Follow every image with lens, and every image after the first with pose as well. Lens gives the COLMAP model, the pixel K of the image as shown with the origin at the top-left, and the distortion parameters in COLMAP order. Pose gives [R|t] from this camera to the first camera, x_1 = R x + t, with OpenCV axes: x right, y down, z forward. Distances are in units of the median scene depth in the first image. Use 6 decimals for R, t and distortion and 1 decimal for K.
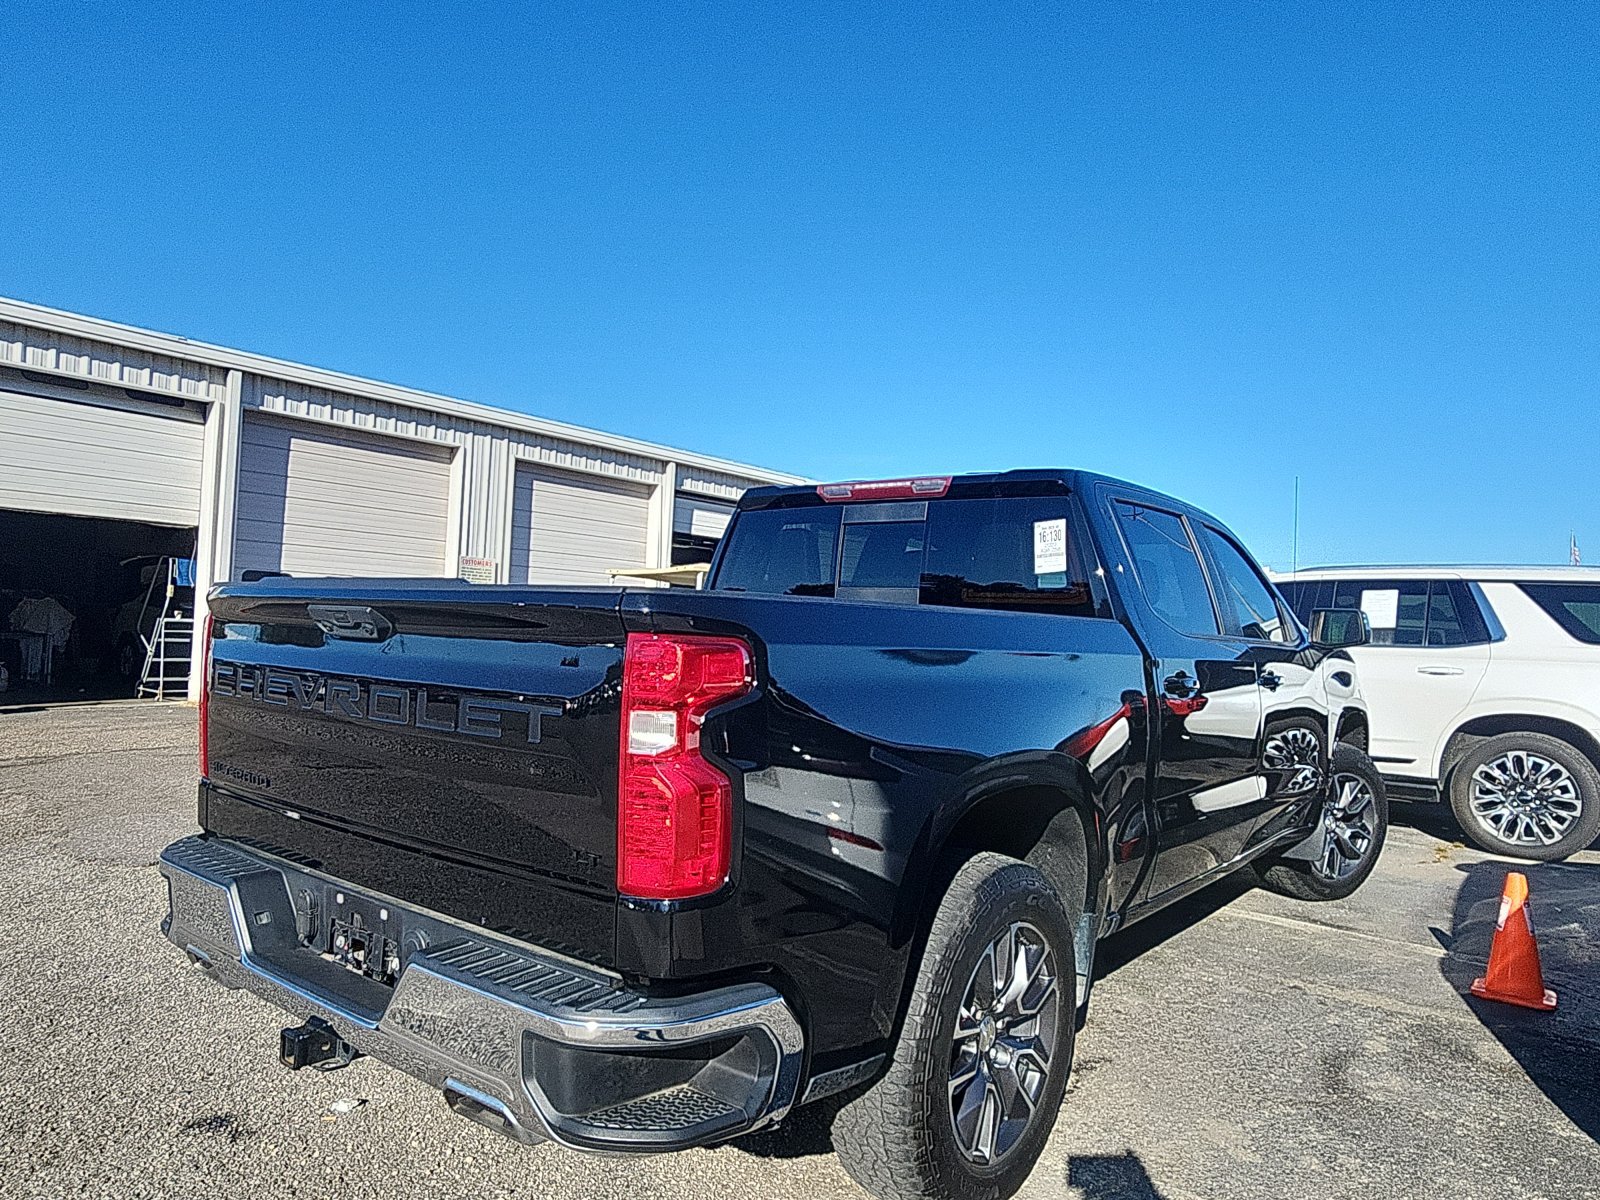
lens RADIAL K [[1080.7, 0, 804.6], [0, 1080.7, 597.3], [0, 0, 1]] dist [0.031554, -0.015803]
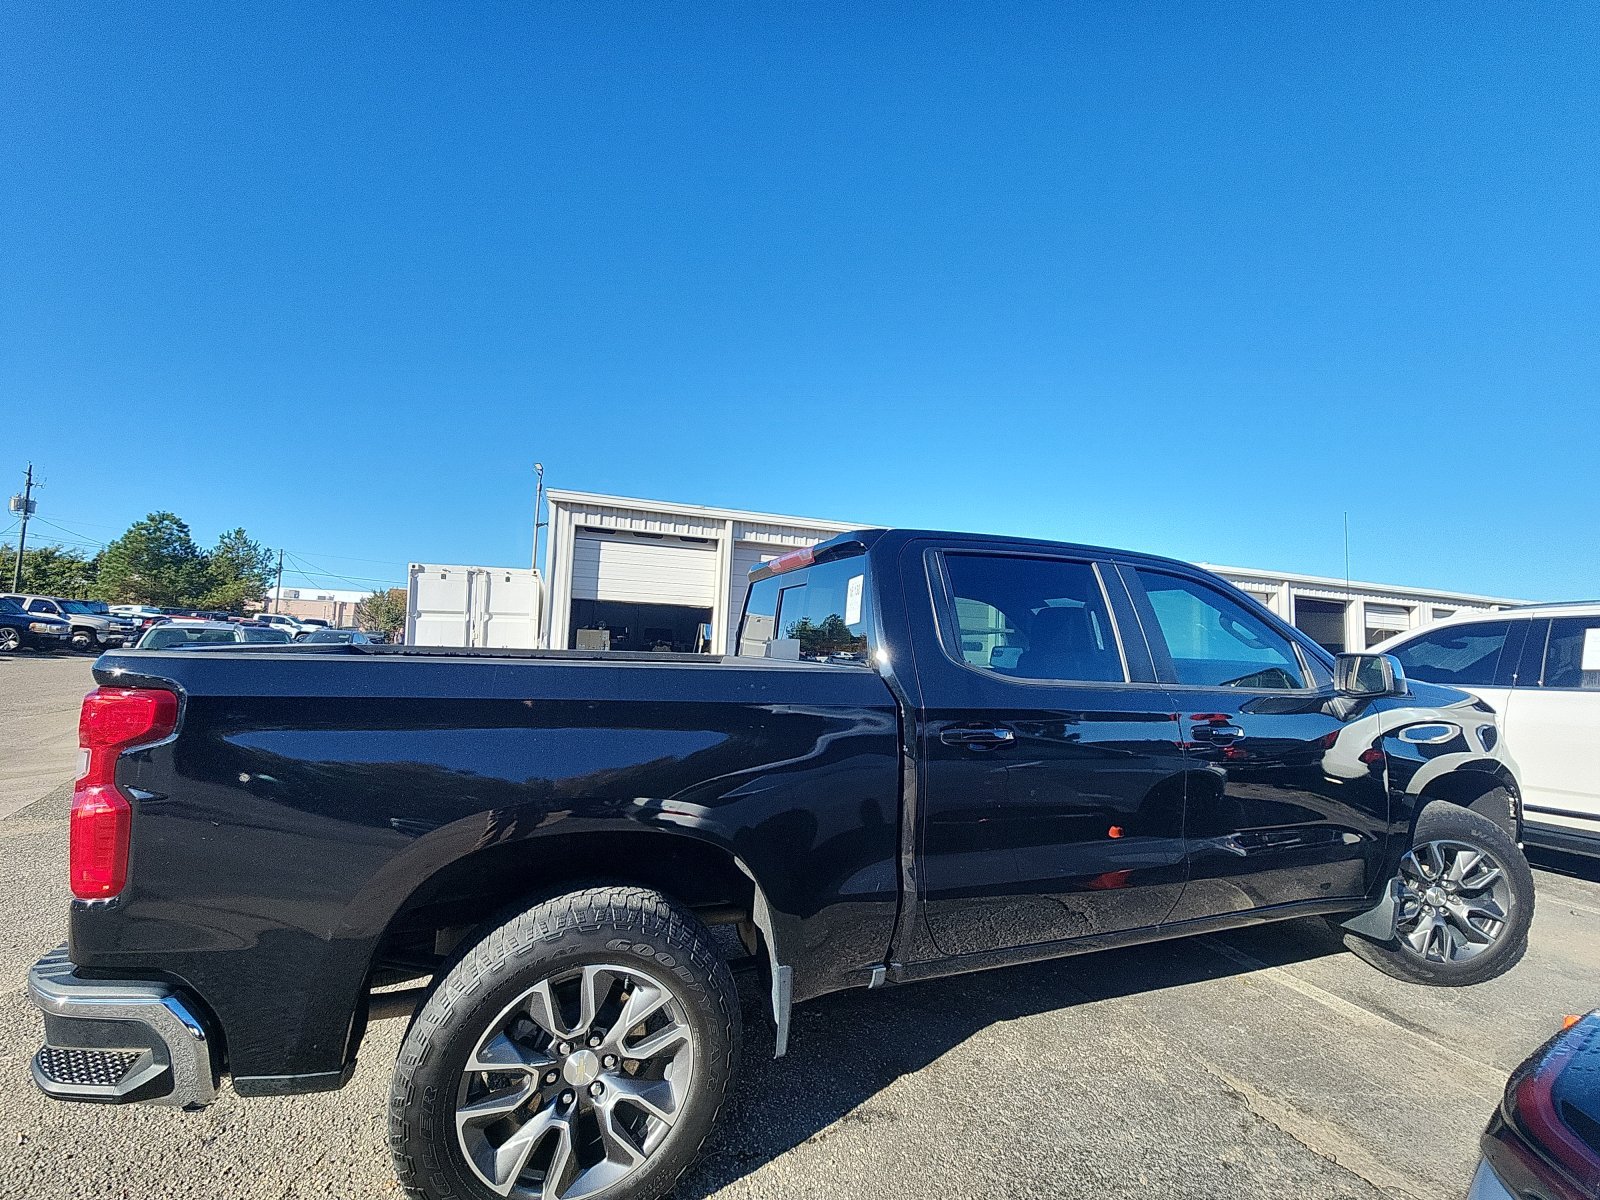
lens RADIAL K [[667.3, 0, 788.6], [0, 667.3, 592.5], [0, 0, 1]] dist [-0.002504, -0.000717]
pose [[0.850379, -0.050108, -0.523780, 0.250427], [0.012144, 0.997059, -0.075670, -0.002887], [0.526031, 0.057988, 0.848486, 0.190012]]
